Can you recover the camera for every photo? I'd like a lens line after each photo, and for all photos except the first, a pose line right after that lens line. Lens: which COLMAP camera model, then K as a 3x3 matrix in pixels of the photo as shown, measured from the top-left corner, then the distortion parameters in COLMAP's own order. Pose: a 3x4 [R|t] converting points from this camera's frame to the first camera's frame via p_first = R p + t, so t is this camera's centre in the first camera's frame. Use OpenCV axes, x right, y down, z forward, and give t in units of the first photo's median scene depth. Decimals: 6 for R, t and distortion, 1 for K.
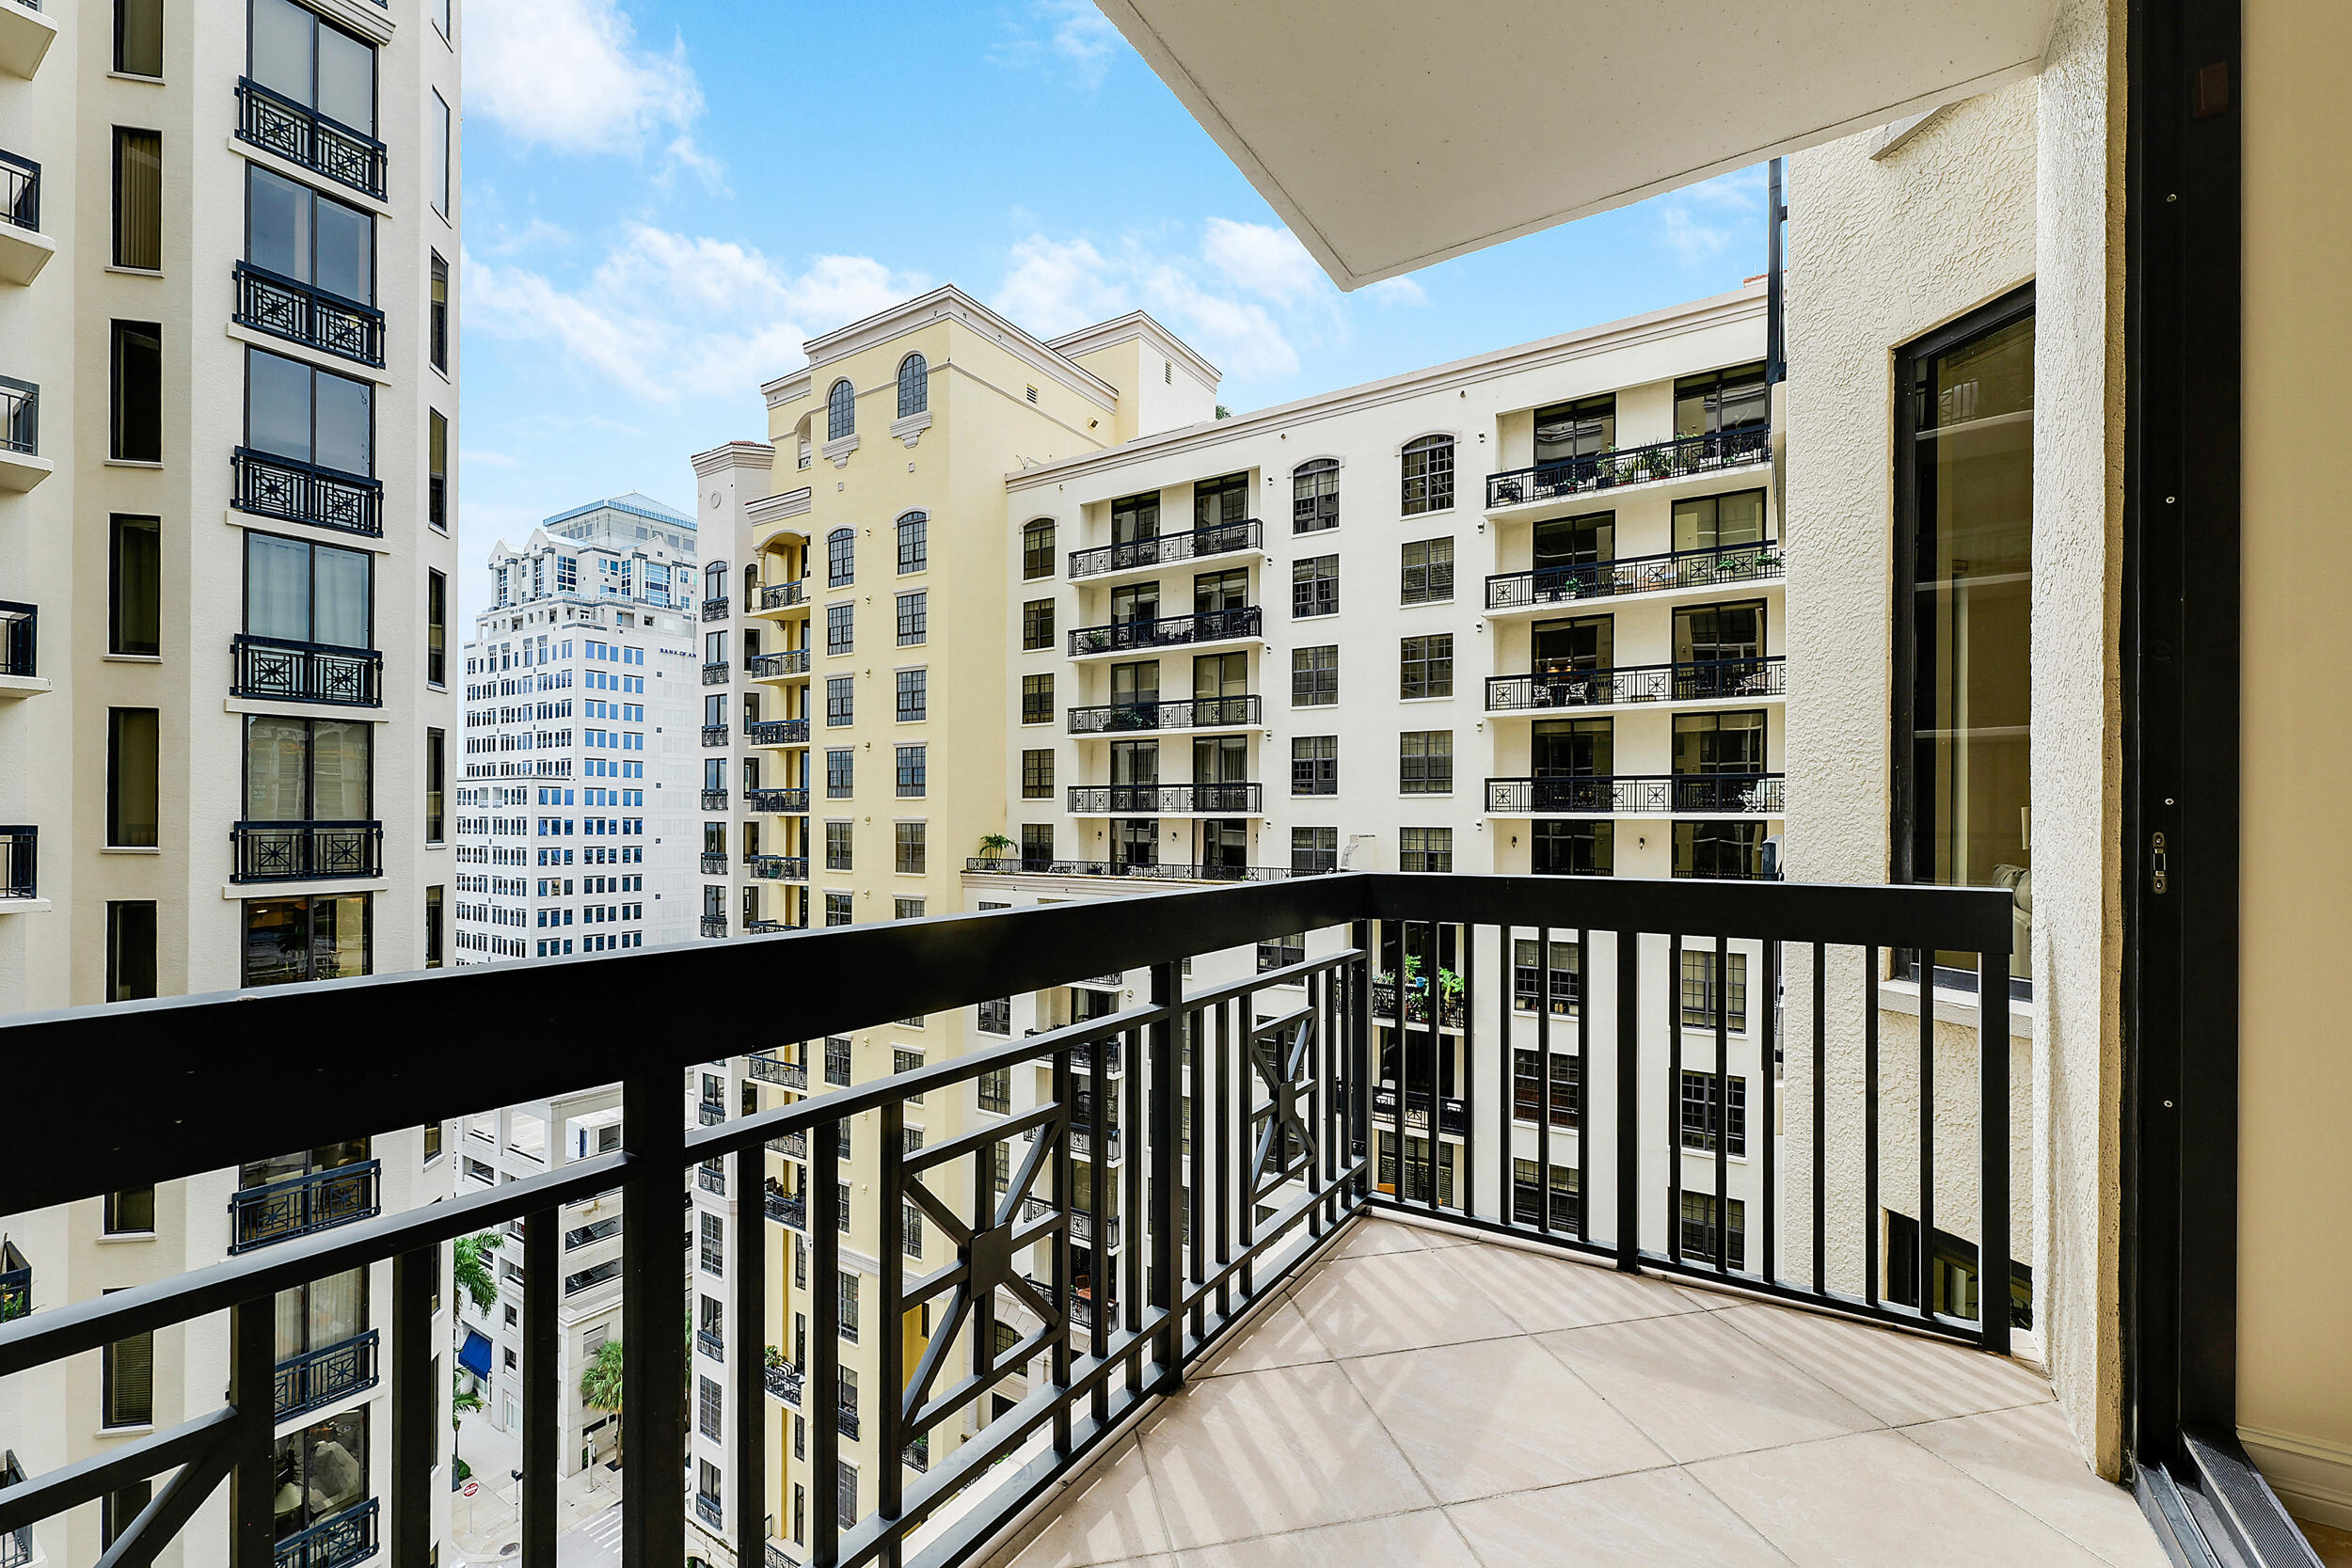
lens RADIAL K [[987.5, 0, 1168.5], [0, 987.5, 817.2], [0, 0, 1]] dist [-0.000995, -0.000302]
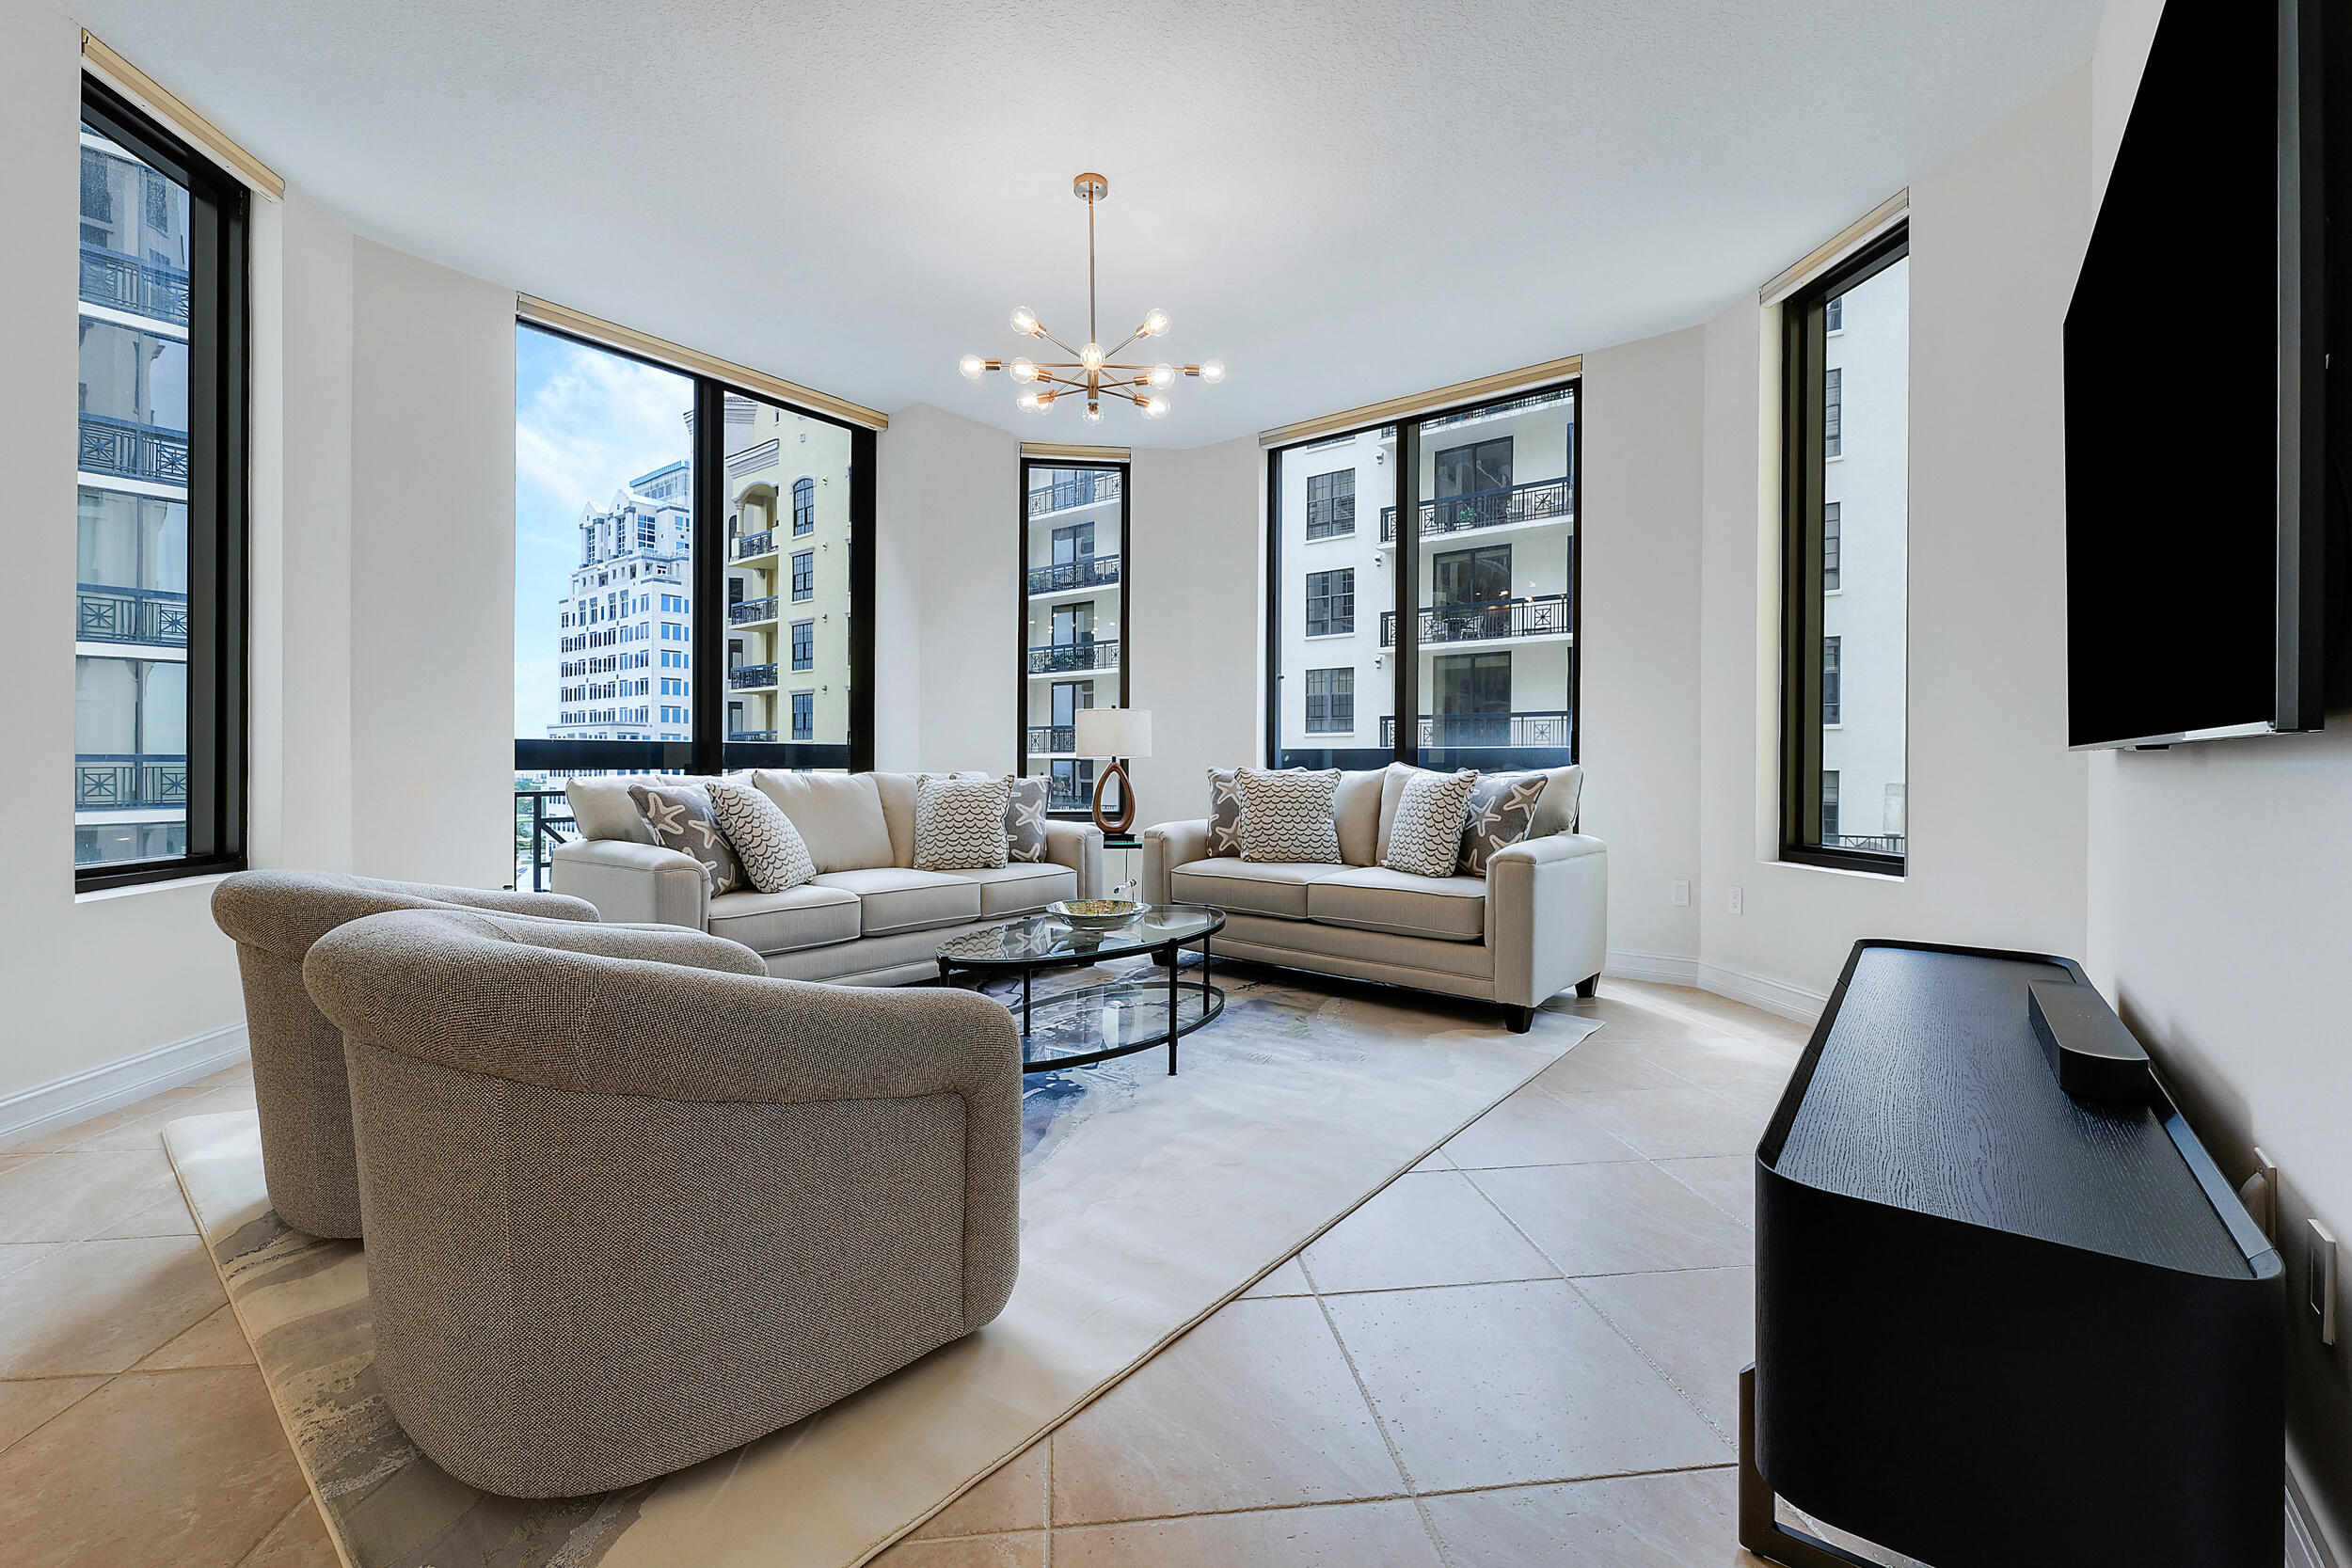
lens RADIAL K [[979.8, 0, 1174.5], [0, 979.8, 767.1], [0, 0, 1]] dist [-0.000804, -0.000139]
pose [[0.995511, 0.001587, -0.094634, 0.136666], [-0.001285, 0.999994, 0.003259, 0.005065], [0.094639, -0.003123, 0.995507, 0.014932]]
